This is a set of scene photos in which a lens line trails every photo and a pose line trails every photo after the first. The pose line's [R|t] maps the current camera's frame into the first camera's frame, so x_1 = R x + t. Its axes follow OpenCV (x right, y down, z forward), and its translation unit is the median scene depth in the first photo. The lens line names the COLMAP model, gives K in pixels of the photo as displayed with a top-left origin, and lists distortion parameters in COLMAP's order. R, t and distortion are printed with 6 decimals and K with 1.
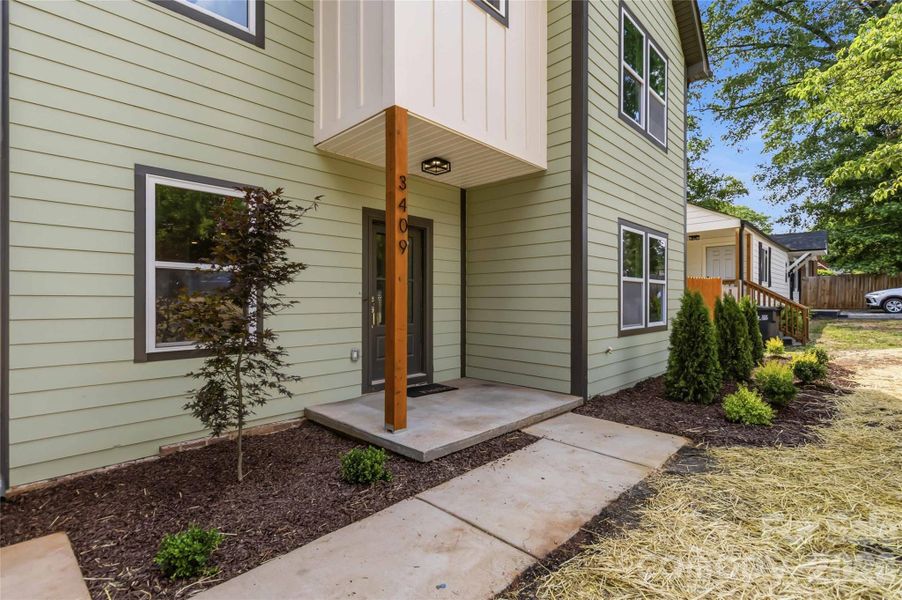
lens RADIAL K [[424.7, 0, 453.3], [0, 424.7, 294.2], [0, 0, 1]] dist [0.000090, 0.000119]
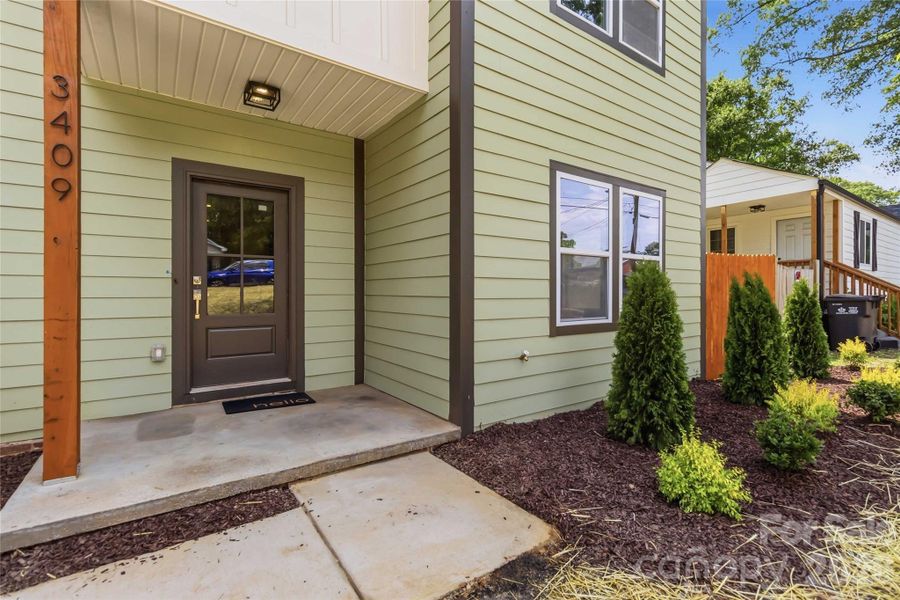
lens RADIAL K [[415.0, 0, 452.2], [0, 415.0, 287.7], [0, 0, 1]] dist [-0.000242, 0.000594]
pose [[0.982090, -0.002634, -0.188392, 0.353998], [0.003246, 0.999990, 0.002940, 0.021222], [0.188382, -0.003499, 0.982090, 0.314729]]
